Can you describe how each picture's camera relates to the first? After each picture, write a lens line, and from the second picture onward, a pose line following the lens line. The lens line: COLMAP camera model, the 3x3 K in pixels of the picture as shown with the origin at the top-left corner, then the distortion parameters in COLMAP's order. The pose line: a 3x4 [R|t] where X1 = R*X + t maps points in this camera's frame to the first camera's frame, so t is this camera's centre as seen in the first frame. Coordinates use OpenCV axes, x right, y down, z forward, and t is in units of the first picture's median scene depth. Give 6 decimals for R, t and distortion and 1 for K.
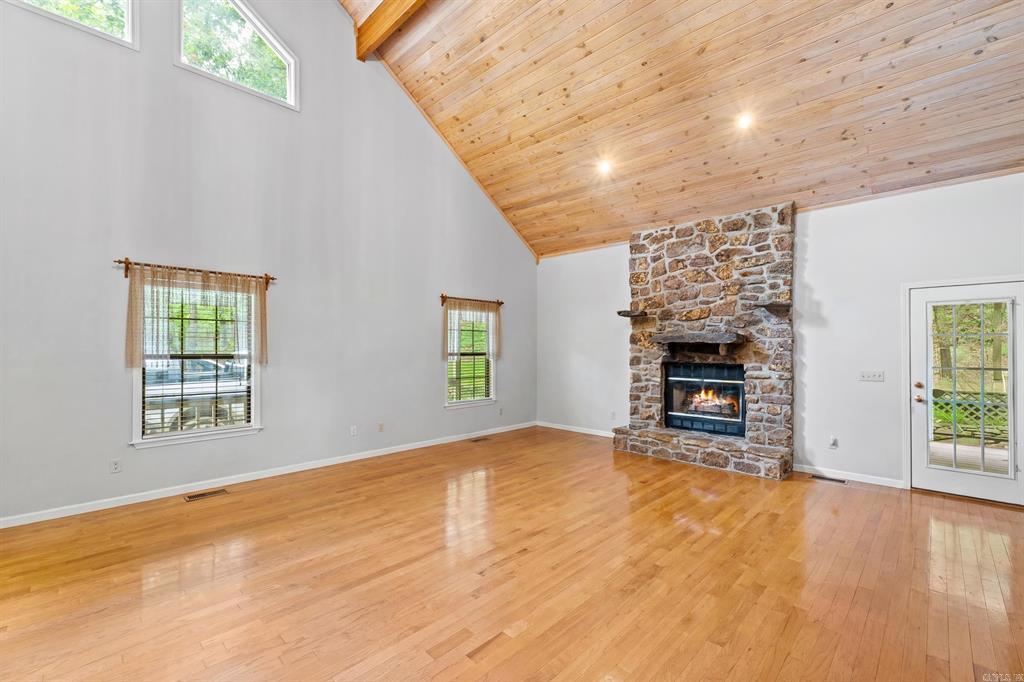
lens RADIAL K [[442.6, 0, 510.3], [0, 442.6, 347.0], [0, 0, 1]] dist [0.004103, 0.000205]
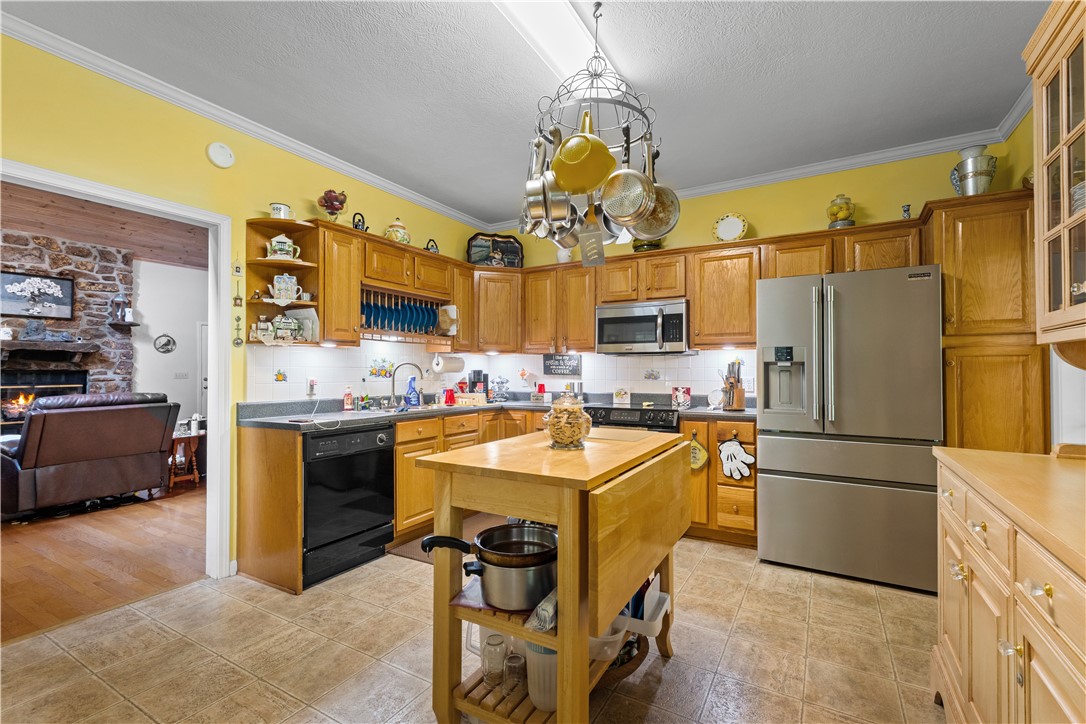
lens RADIAL K [[469.4, 0, 554.7], [0, 469.4, 363.8], [0, 0, 1]] dist [0.004103, 0.000205]
pose [[-0.250249, 0.011644, 0.968111, -1.045291], [-0.005547, 0.999894, -0.013460, 0.032895], [-0.968166, -0.008739, -0.250158, 0.093849]]
